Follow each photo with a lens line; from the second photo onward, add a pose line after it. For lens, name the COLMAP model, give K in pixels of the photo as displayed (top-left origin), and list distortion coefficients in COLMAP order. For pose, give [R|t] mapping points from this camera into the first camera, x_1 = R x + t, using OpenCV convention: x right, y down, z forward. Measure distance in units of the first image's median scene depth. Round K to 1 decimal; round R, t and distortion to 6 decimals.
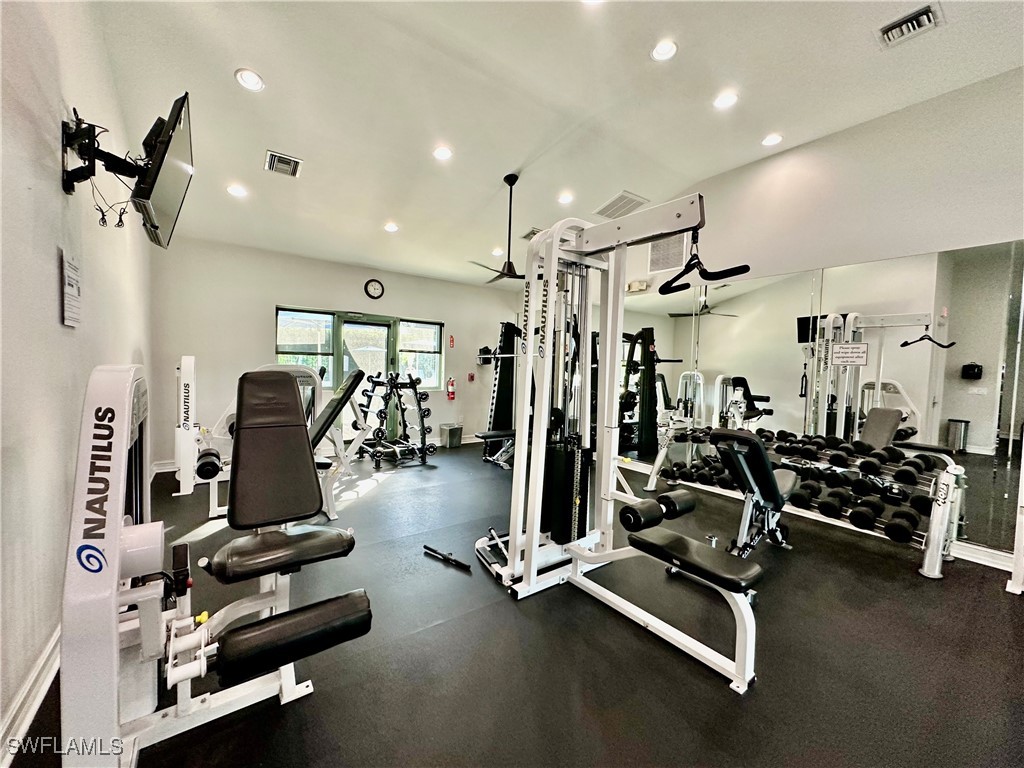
lens RADIAL K [[405.7, 0, 512.0], [0, 405.7, 386.0], [0, 0, 1]] dist [-0.002179, -0.000138]
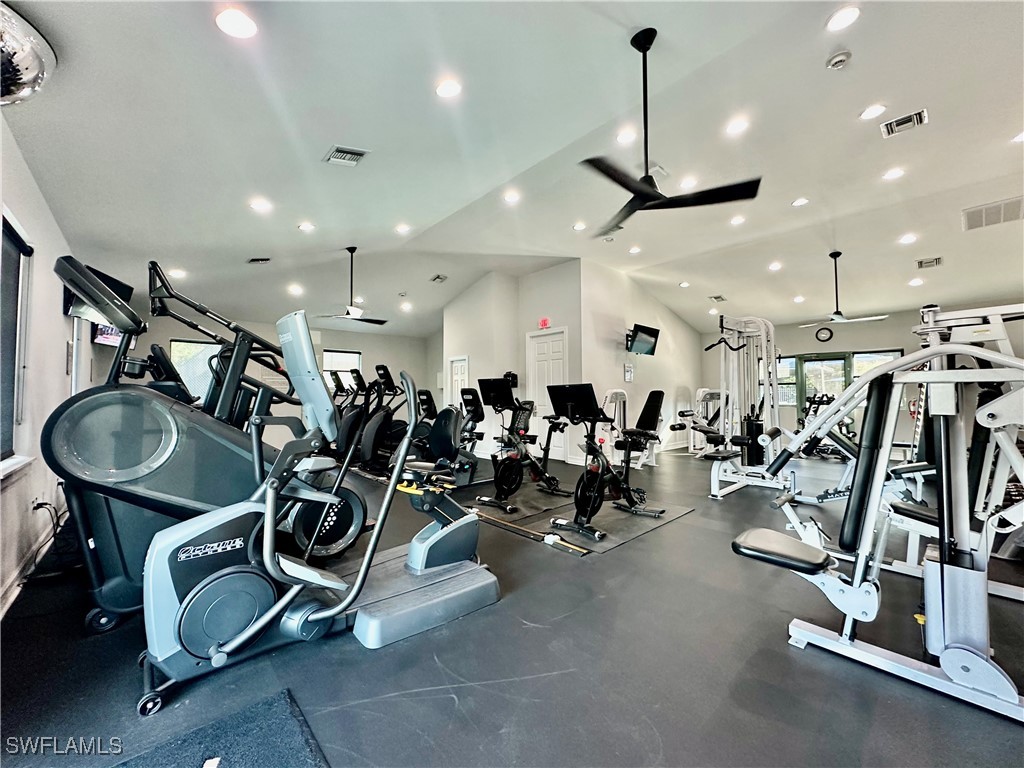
lens RADIAL K [[405.7, 0, 512.5], [0, 405.7, 381.3], [0, 0, 1]] dist [-0.002179, -0.000138]
pose [[0.104590, -0.067980, -0.992189, 0.911483], [-0.031077, 0.996950, -0.071582, 0.050687], [0.994030, 0.038321, 0.102159, -0.188777]]
